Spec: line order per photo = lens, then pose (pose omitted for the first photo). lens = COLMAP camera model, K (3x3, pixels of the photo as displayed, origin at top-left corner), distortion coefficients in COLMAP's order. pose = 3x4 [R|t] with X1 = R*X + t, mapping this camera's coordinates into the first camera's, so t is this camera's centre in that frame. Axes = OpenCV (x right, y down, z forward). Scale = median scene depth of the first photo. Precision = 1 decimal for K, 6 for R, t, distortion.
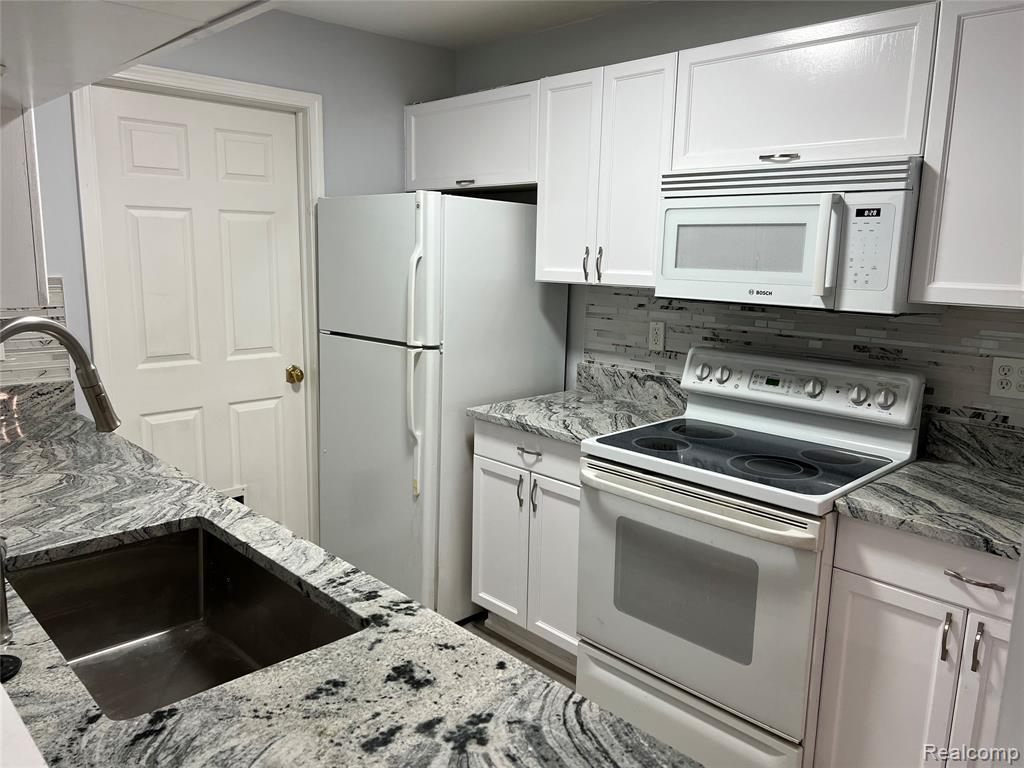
lens RADIAL K [[771.4, 0, 509.4], [0, 771.4, 385.8], [0, 0, 1]] dist [0.053111, -0.035980]
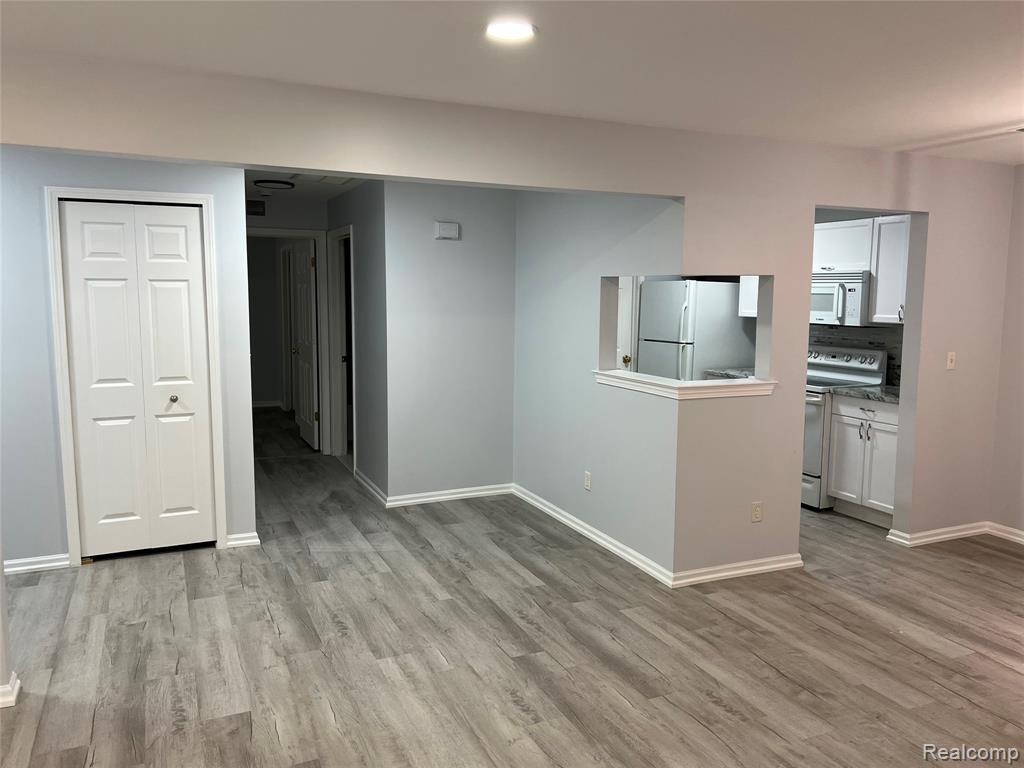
lens RADIAL K [[771.4, 0, 511.1], [0, 771.4, 362.9], [0, 0, 1]] dist [0.053111, -0.035980]
pose [[0.944379, 0.020238, -0.328236, 0.224707], [-0.050058, 0.995320, -0.082656, 0.321499], [0.325027, 0.094489, 0.940972, -1.952726]]
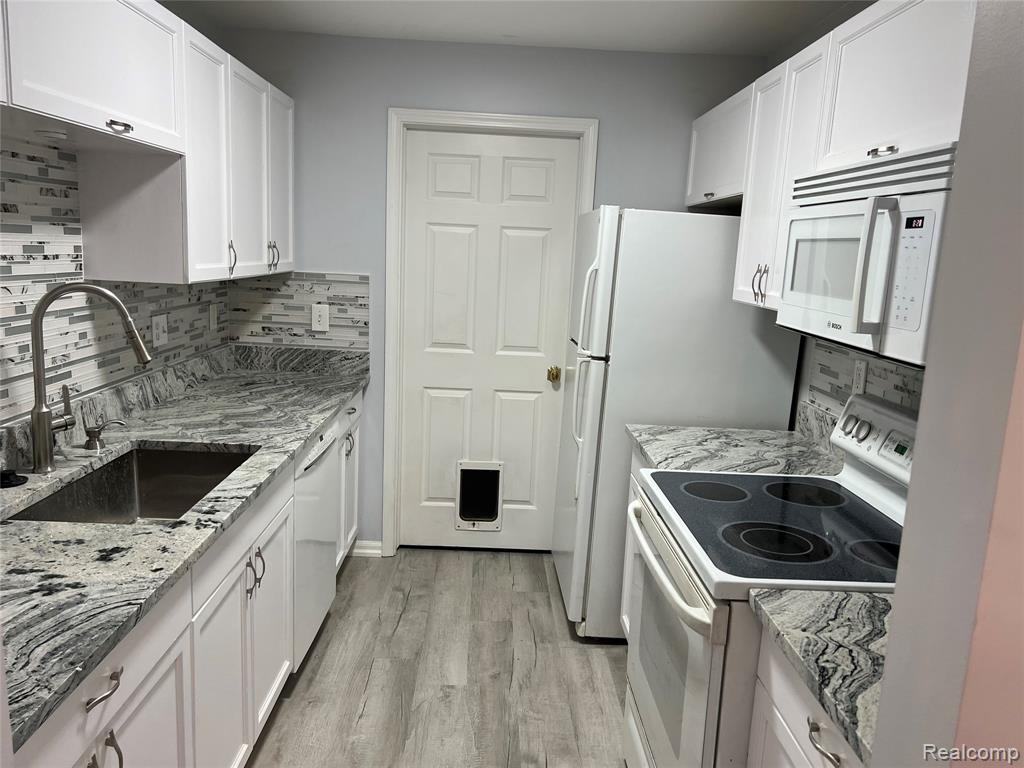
lens RADIAL K [[771.4, 0, 503.1], [0, 771.4, 388.7], [0, 0, 1]] dist [0.053111, -0.035980]
pose [[0.731051, 0.138252, -0.668170, 0.672590], [-0.153313, 0.987500, 0.036584, -0.038276], [0.664876, 0.075694, 0.743109, 0.219756]]
